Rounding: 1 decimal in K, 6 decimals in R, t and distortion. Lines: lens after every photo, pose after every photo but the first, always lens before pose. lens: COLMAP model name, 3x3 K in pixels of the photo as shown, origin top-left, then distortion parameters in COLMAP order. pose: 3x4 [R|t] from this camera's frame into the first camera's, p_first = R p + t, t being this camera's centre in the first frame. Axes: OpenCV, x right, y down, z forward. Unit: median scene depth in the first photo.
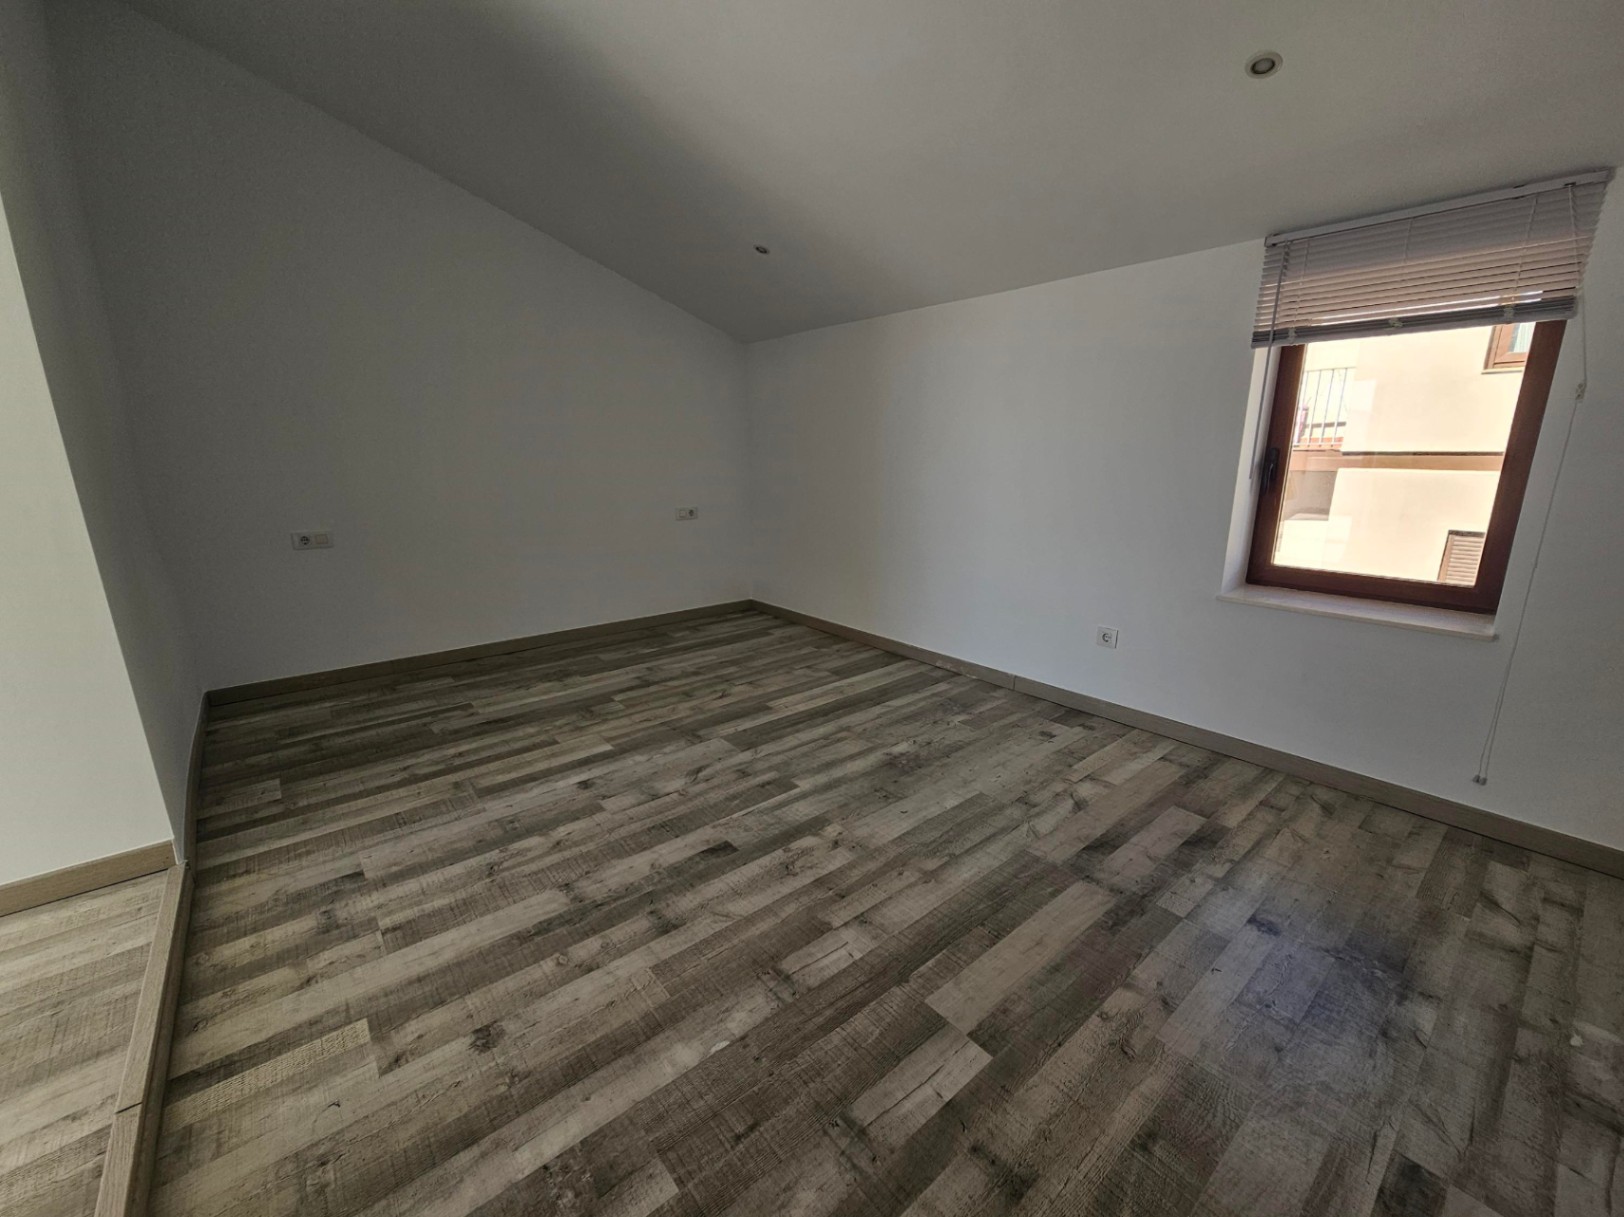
lens RADIAL K [[663.7, 0, 809.8], [0, 663.7, 603.2], [0, 0, 1]] dist [-0.001396, 0.000706]
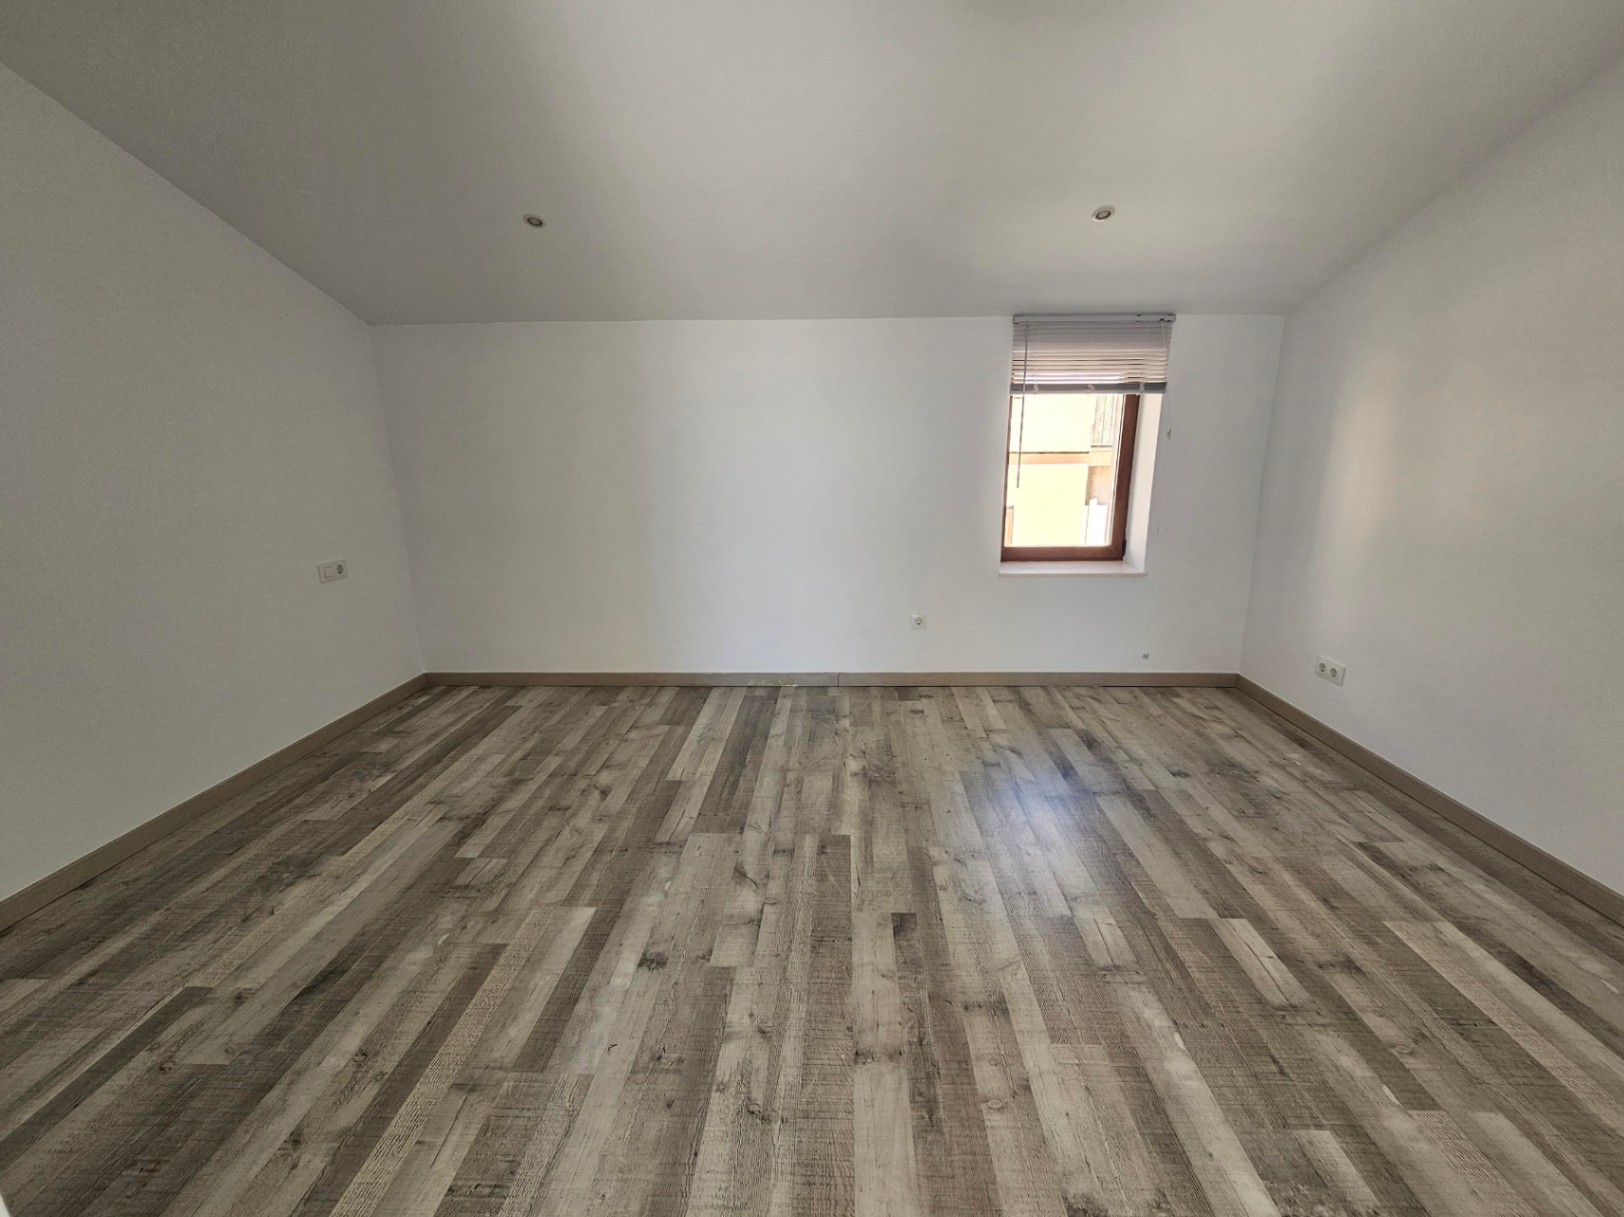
lens RADIAL K [[663.7, 0, 811.1], [0, 663.7, 617.0], [0, 0, 1]] dist [-0.001396, 0.000706]
pose [[0.671193, -0.195766, 0.714966, -0.664657], [0.177775, 0.978861, 0.101133, -0.137841], [-0.719650, 0.059223, 0.691806, 0.348810]]
